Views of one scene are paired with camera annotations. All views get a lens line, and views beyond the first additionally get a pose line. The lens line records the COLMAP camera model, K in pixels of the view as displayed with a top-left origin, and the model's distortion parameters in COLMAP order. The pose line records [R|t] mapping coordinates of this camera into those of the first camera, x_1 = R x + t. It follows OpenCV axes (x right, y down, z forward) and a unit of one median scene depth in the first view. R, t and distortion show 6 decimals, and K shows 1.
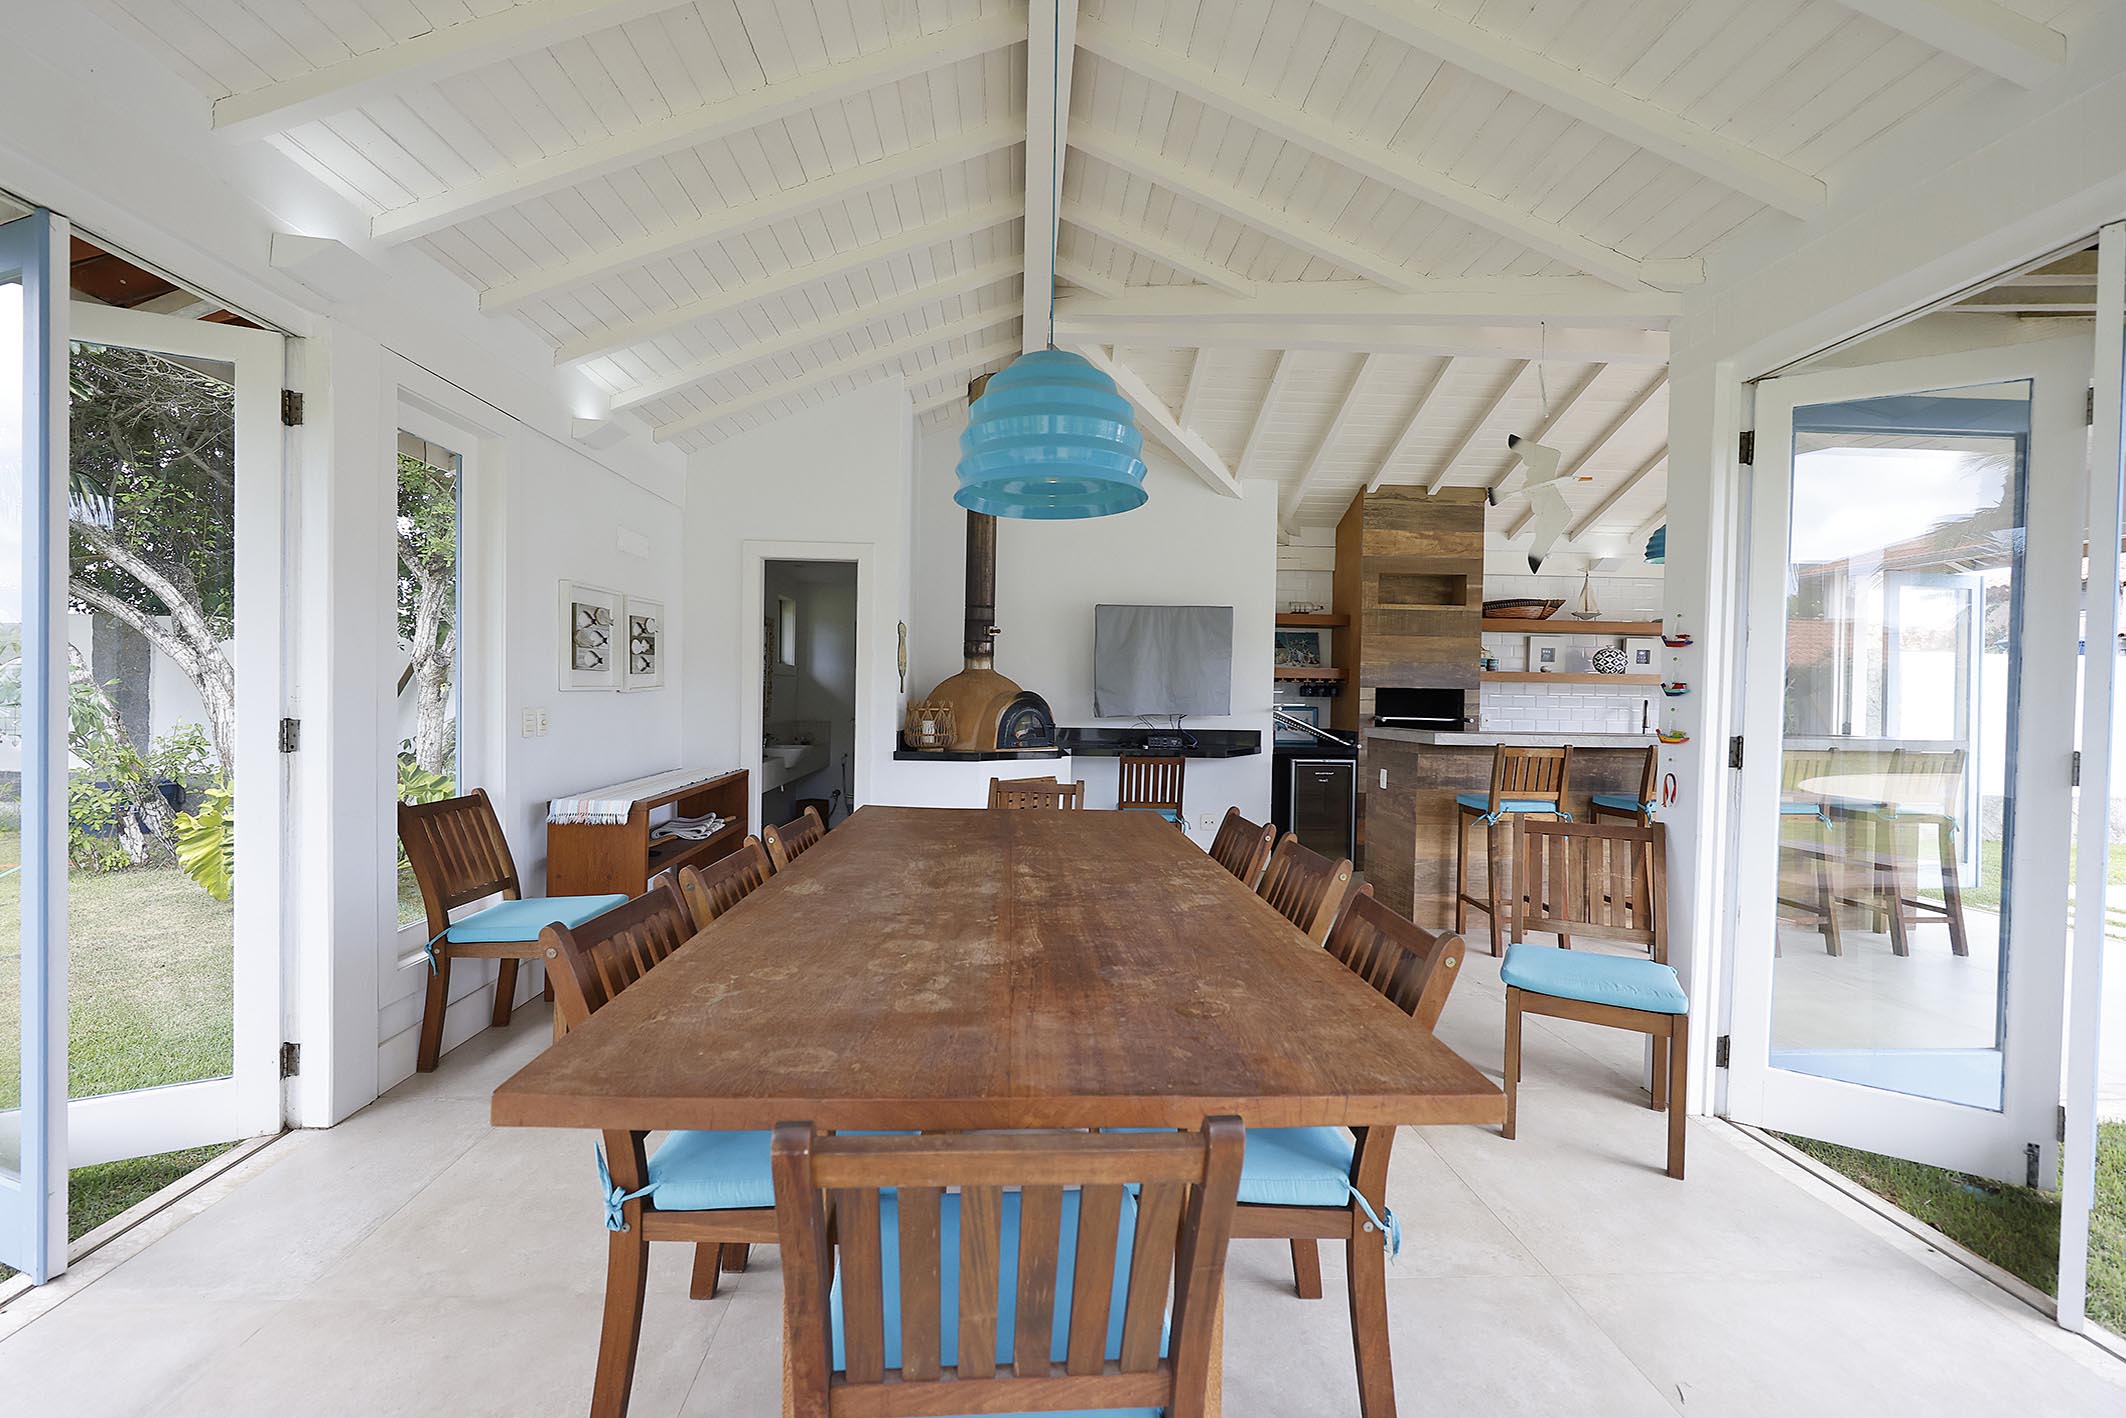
lens RADIAL K [[901.8, 0, 1036.4], [0, 901.8, 709.7], [0, 0, 1]] dist [-0.003667, 0.000559]
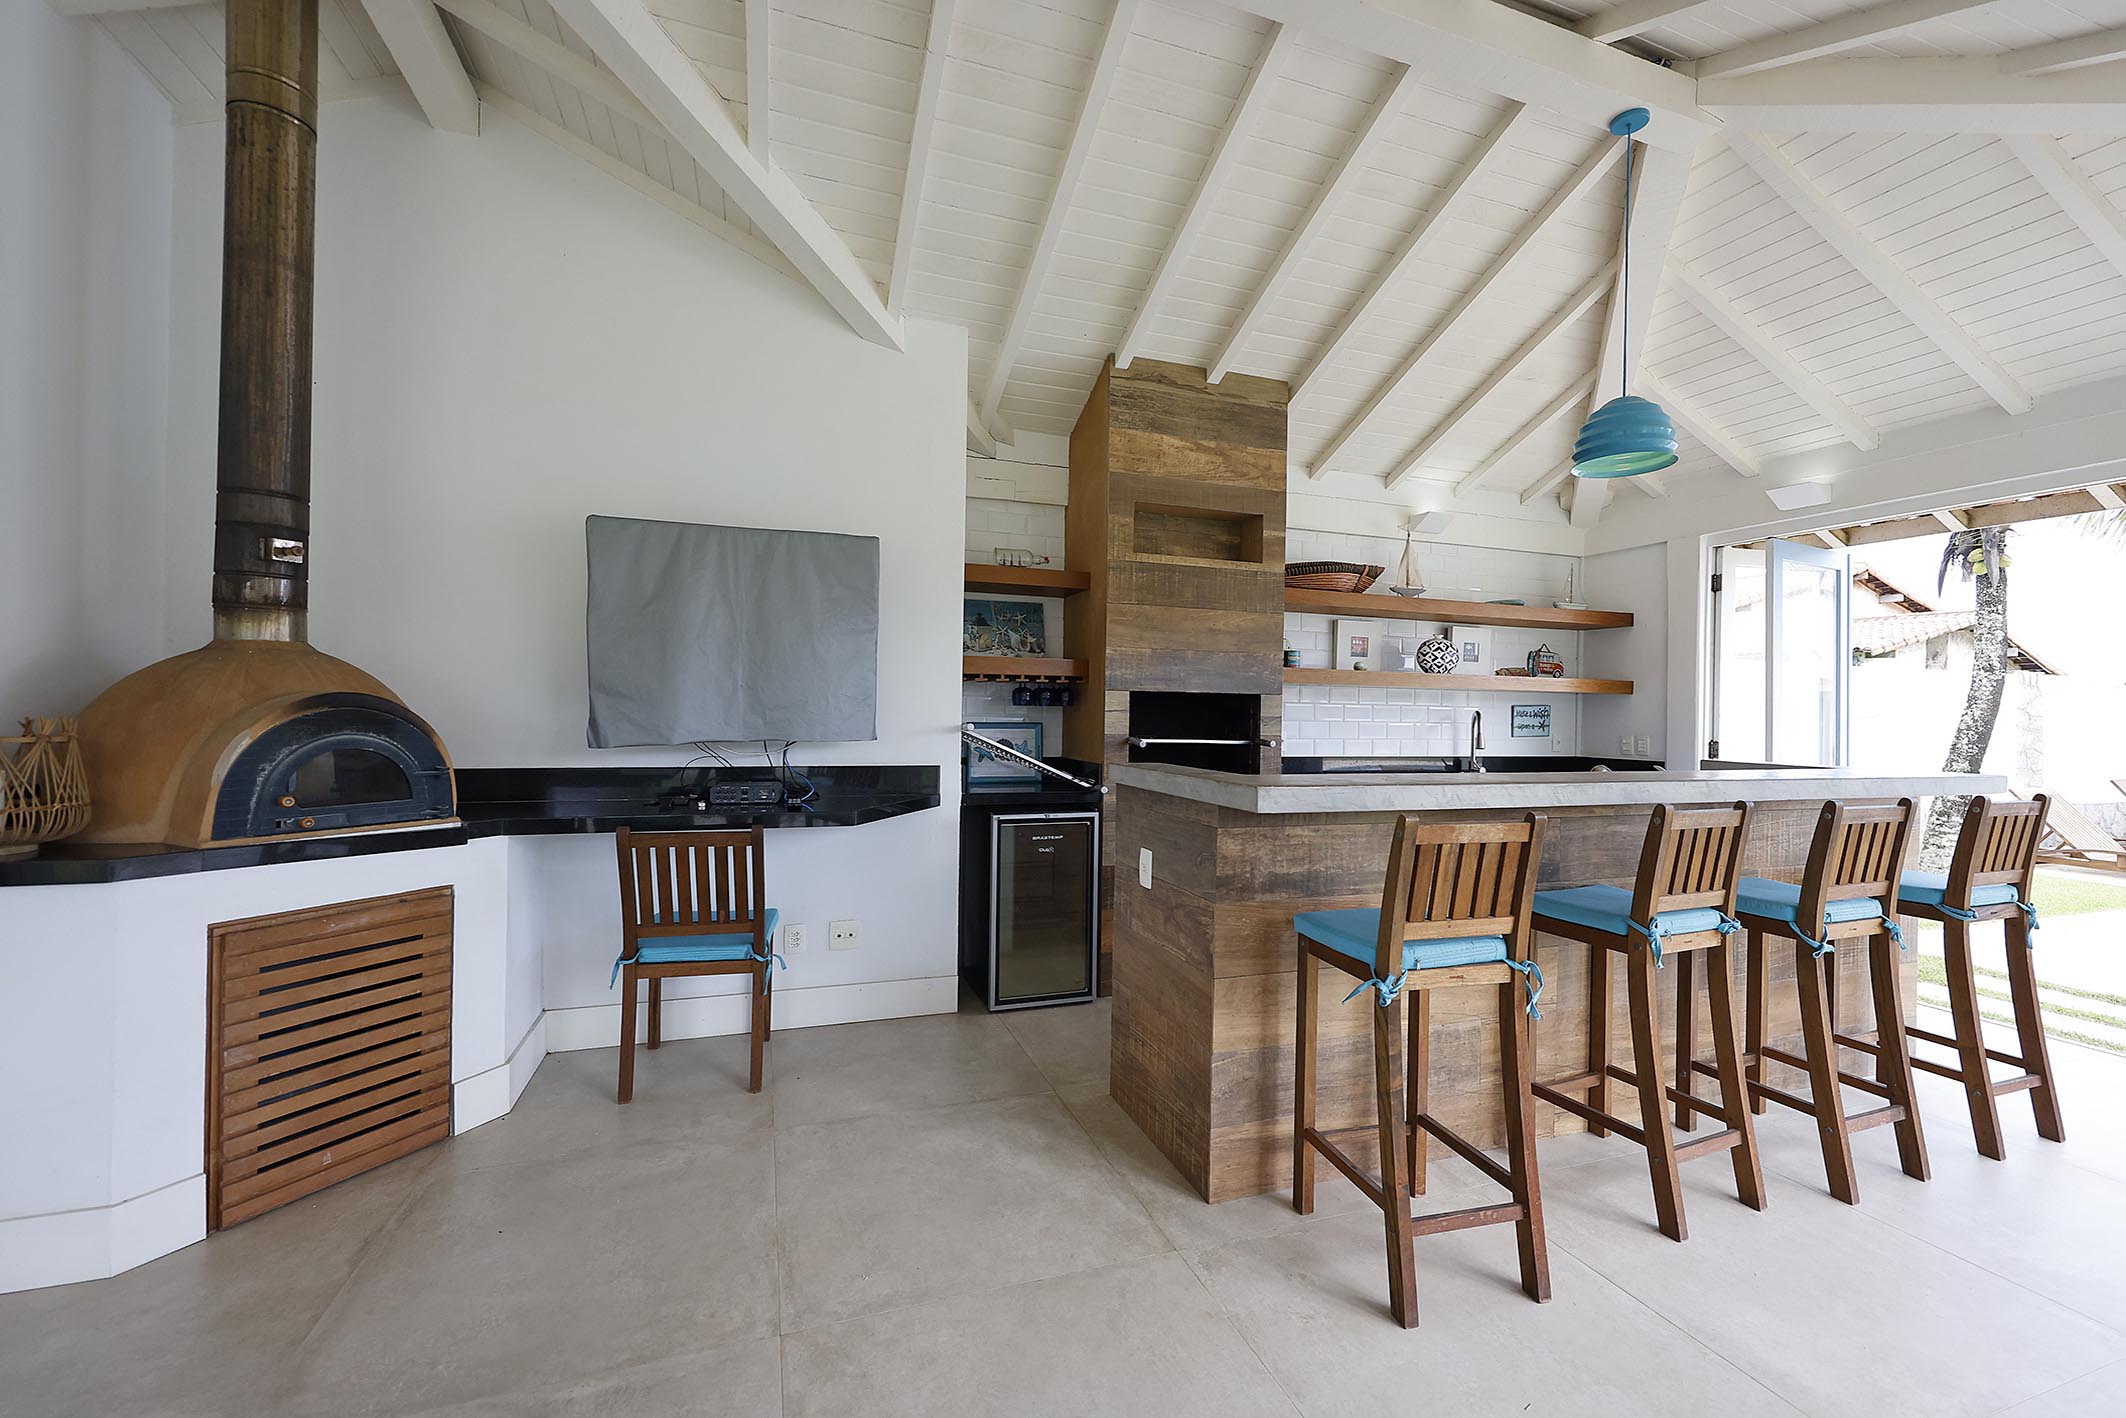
lens RADIAL K [[861.9, 0, 1063.0], [0, 861.9, 709.0], [0, 0, 1]] dist [-0.000754, 0.000083]
pose [[0.959581, -0.000227, 0.281432, 0.171166], [0.003398, 0.999936, -0.010778, -0.006167], [-0.281411, 0.011298, 0.959521, 0.459353]]
